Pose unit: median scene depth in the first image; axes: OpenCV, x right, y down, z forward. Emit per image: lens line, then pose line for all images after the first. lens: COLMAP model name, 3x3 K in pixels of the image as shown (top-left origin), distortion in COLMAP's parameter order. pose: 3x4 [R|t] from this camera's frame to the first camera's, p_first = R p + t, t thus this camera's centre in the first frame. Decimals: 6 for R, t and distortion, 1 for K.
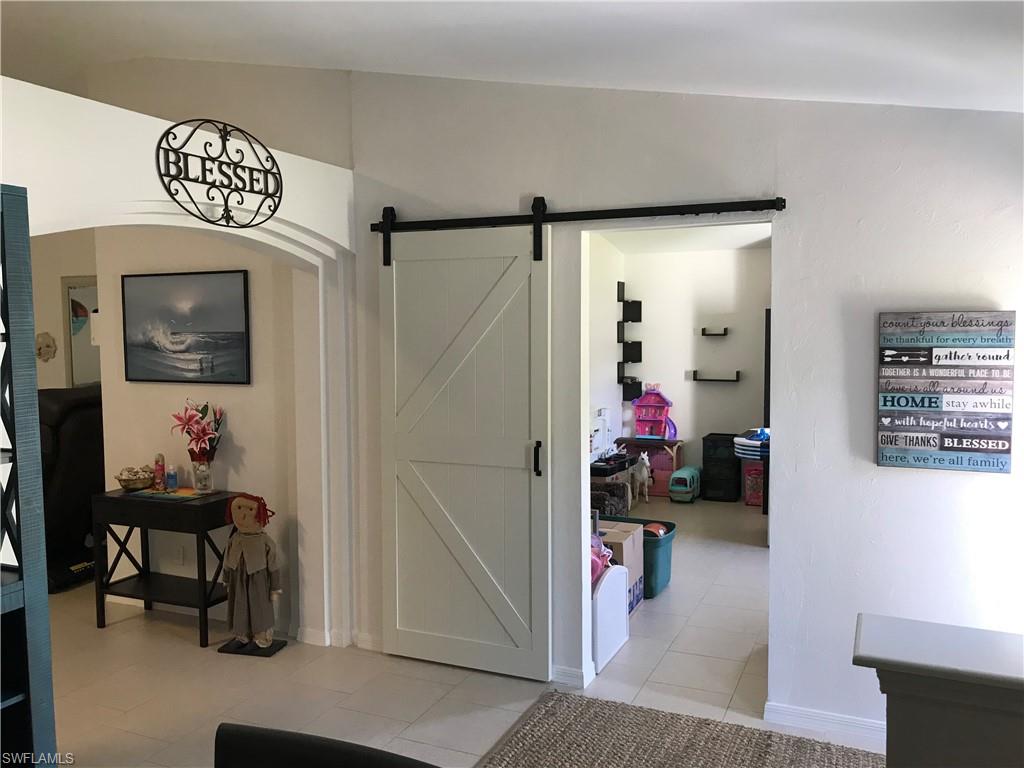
lens RADIAL K [[852.8, 0, 511.4], [0, 852.8, 383.1], [0, 0, 1]] dist [0.053386, -0.016844]
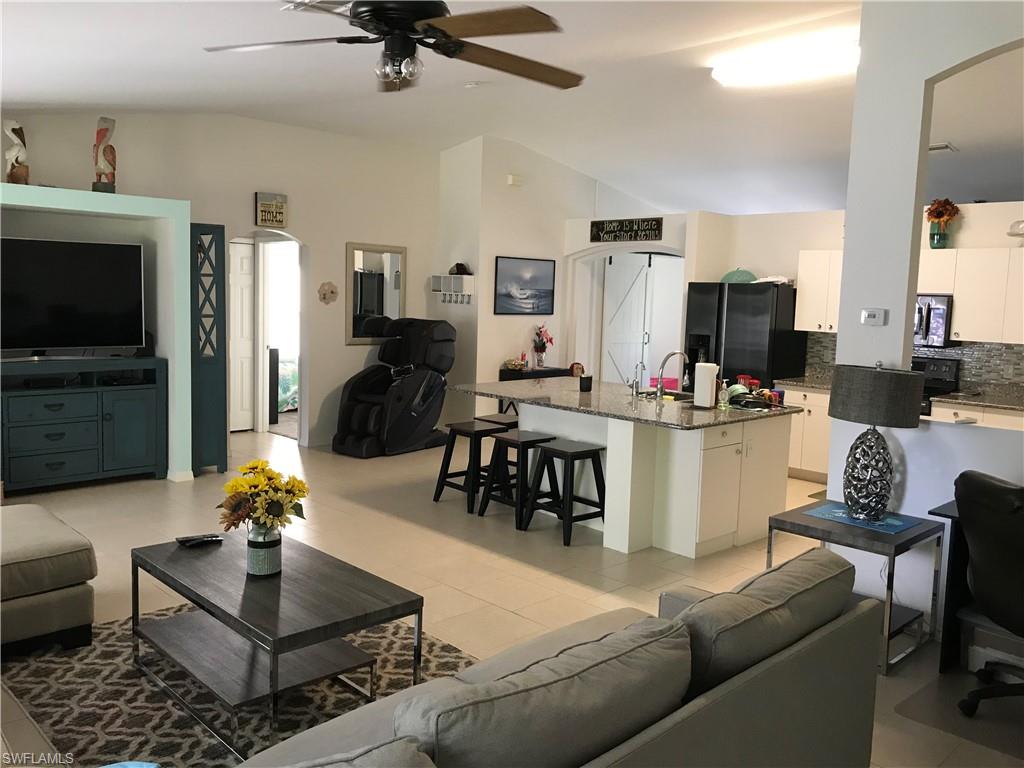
lens RADIAL K [[852.8, 0, 509.6], [0, 852.8, 374.5], [0, 0, 1]] dist [0.053386, -0.016844]
pose [[0.364138, -0.073253, 0.928460, -2.212189], [0.024963, 0.997312, 0.068895, 0.000929], [-0.931010, -0.001910, 0.364988, 0.321624]]
